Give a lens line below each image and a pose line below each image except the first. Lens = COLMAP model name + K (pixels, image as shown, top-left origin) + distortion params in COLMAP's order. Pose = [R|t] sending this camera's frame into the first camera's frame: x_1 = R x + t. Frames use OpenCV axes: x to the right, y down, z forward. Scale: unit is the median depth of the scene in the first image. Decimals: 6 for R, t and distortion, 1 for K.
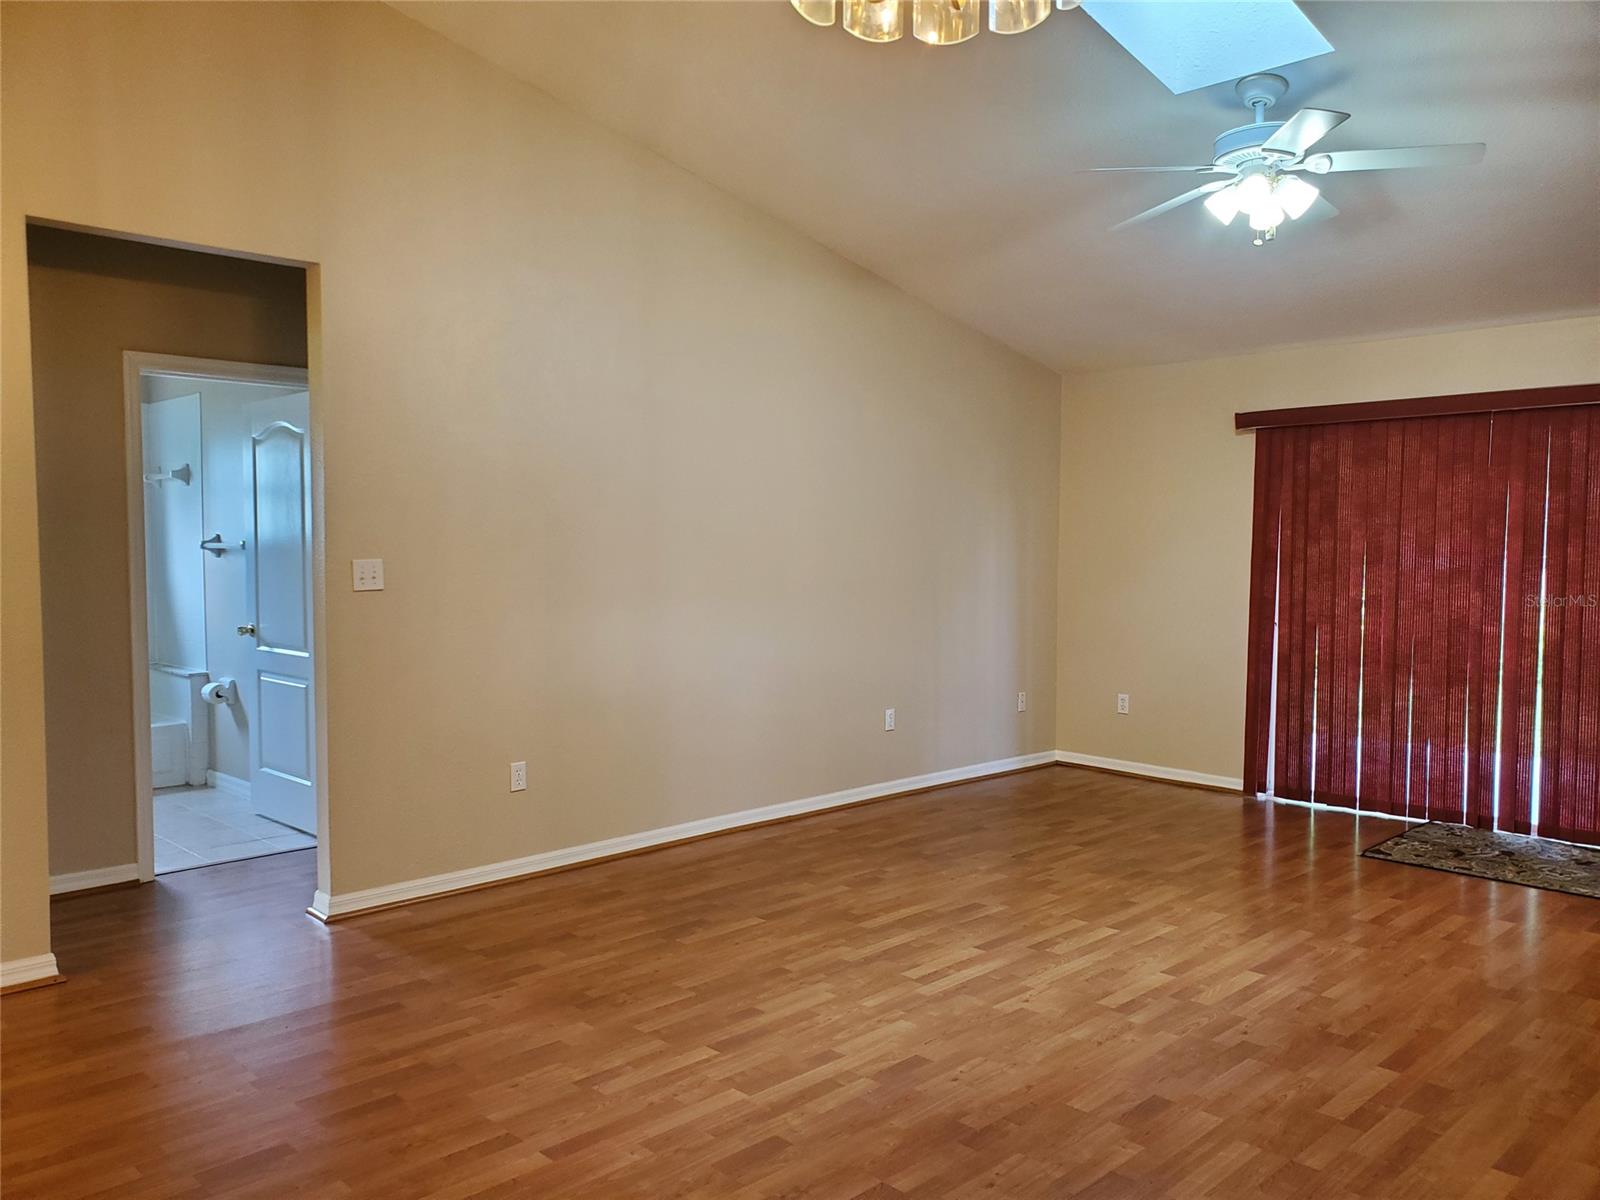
lens RADIAL K [[1256.3, 0, 775.9], [0, 1256.3, 597.7], [0, 0, 1]] dist [0.020092, -0.003230]
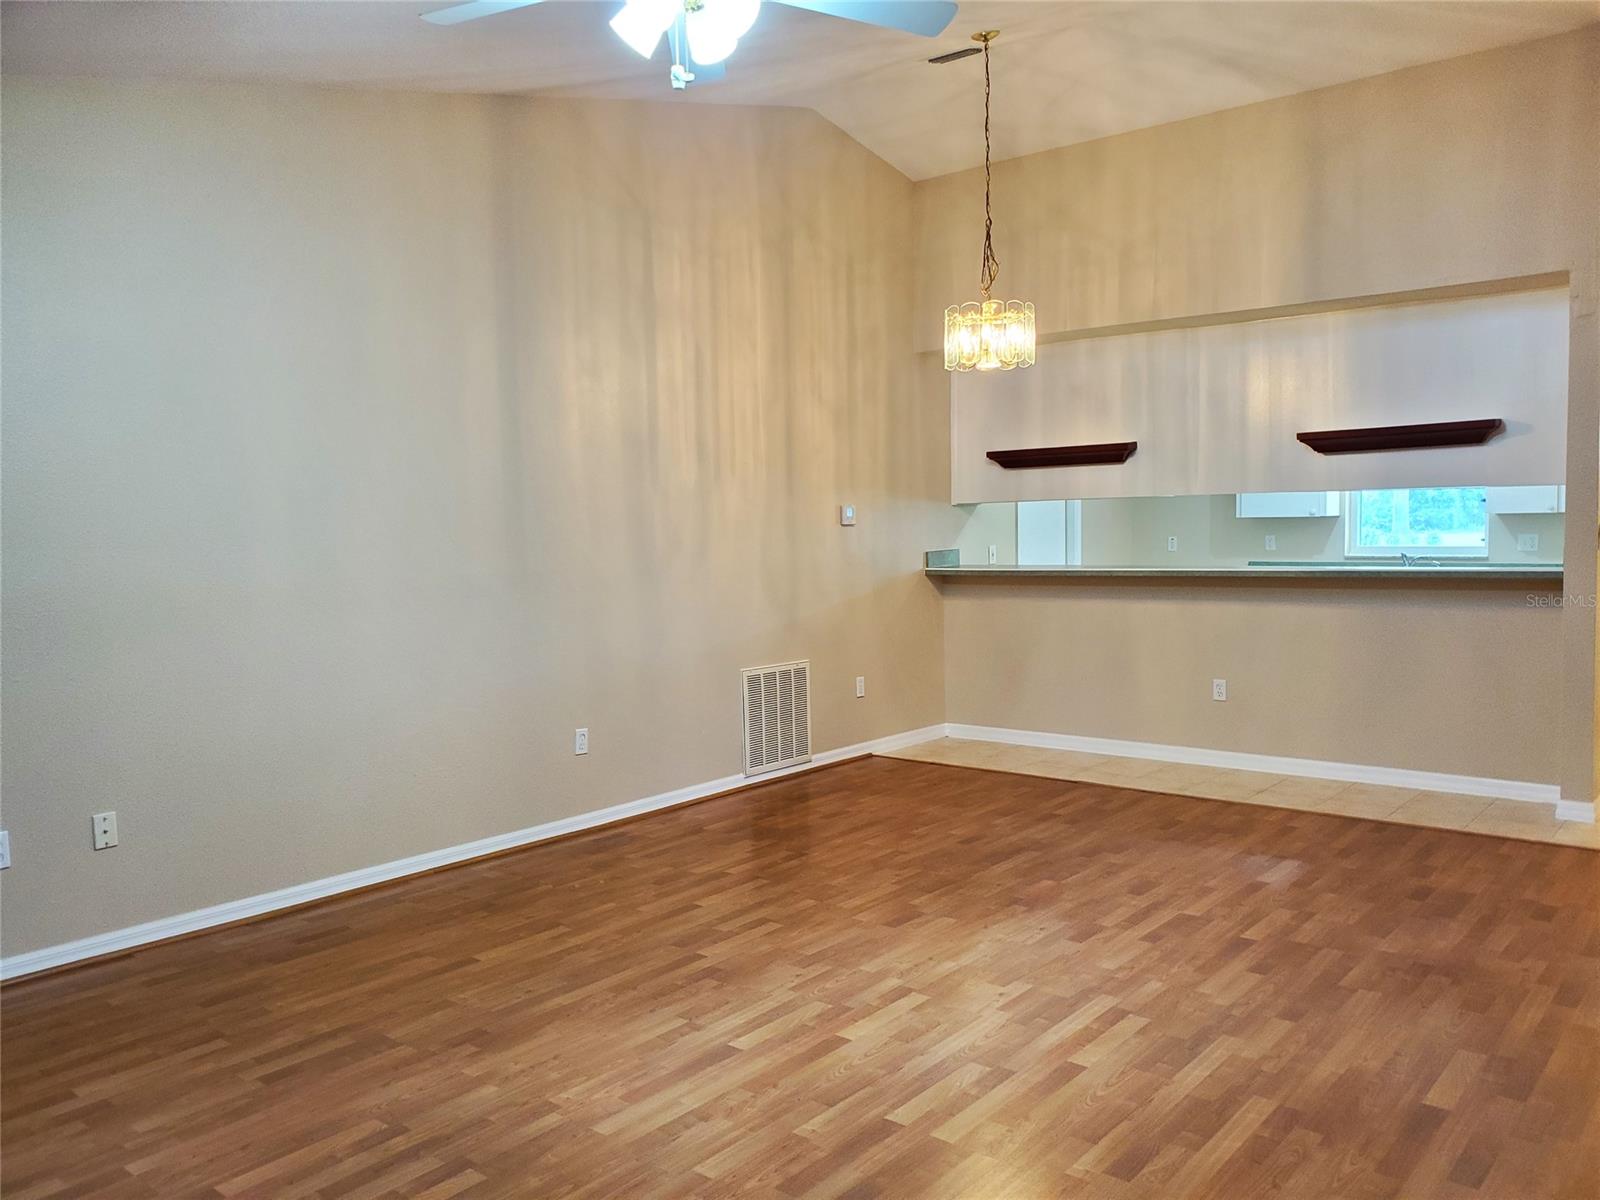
lens RADIAL K [[1256.2, 0, 787.0], [0, 1256.2, 597.8], [0, 0, 1]] dist [0.068077, -0.078990]
pose [[-0.994629, 0.022280, -0.101074, 0.408688], [0.011148, 0.993936, 0.109393, -0.082023], [0.102898, 0.107678, -0.988846, 1.722192]]
